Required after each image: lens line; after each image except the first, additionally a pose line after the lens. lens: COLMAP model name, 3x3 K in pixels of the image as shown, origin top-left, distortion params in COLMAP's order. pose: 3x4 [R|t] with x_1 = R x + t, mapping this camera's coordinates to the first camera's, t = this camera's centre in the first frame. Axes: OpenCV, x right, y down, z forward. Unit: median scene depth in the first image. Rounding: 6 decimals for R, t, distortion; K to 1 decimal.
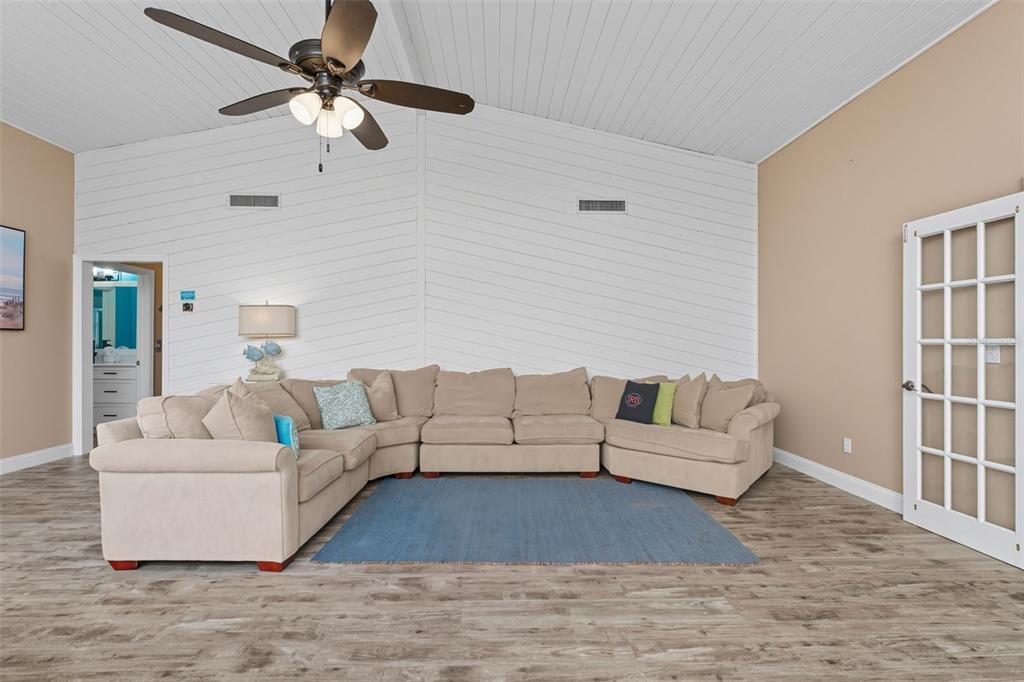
lens RADIAL K [[478.4, 0, 512.0], [0, 478.4, 341.0], [0, 0, 1]] dist [0.000422, 0.001380]
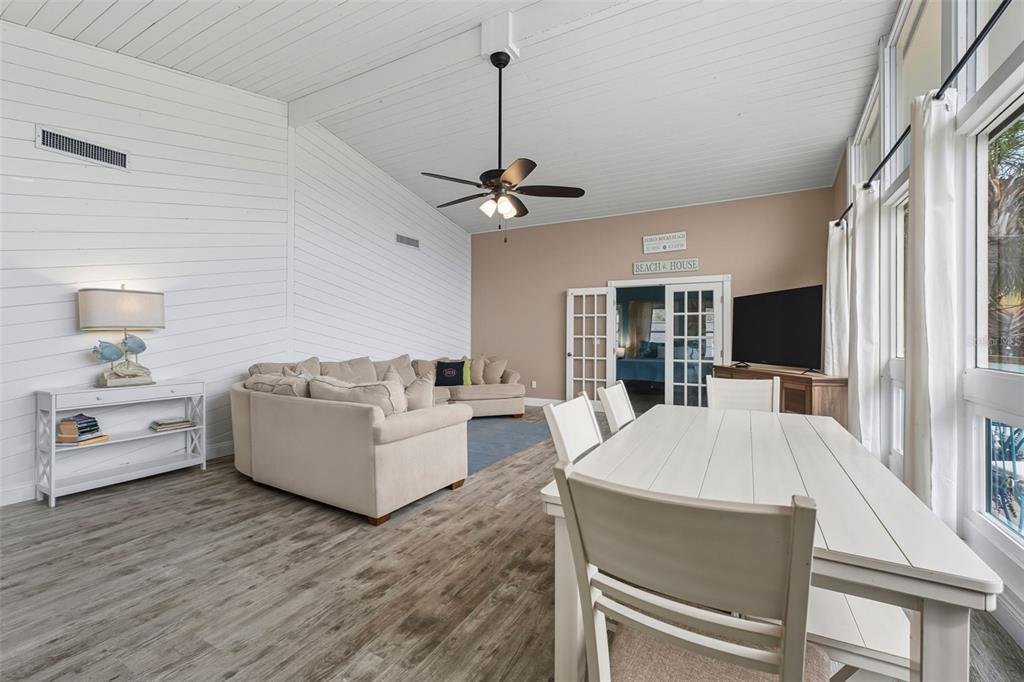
lens RADIAL K [[428.5, 0, 512.0], [0, 428.5, 341.0], [0, 0, 1]] dist [0.010885, -0.000120]
pose [[0.508702, -0.009108, 0.860895, -1.333835], [-0.006059, 0.999881, 0.014159, -0.007171], [-0.860921, -0.012419, 0.508586, 0.131661]]
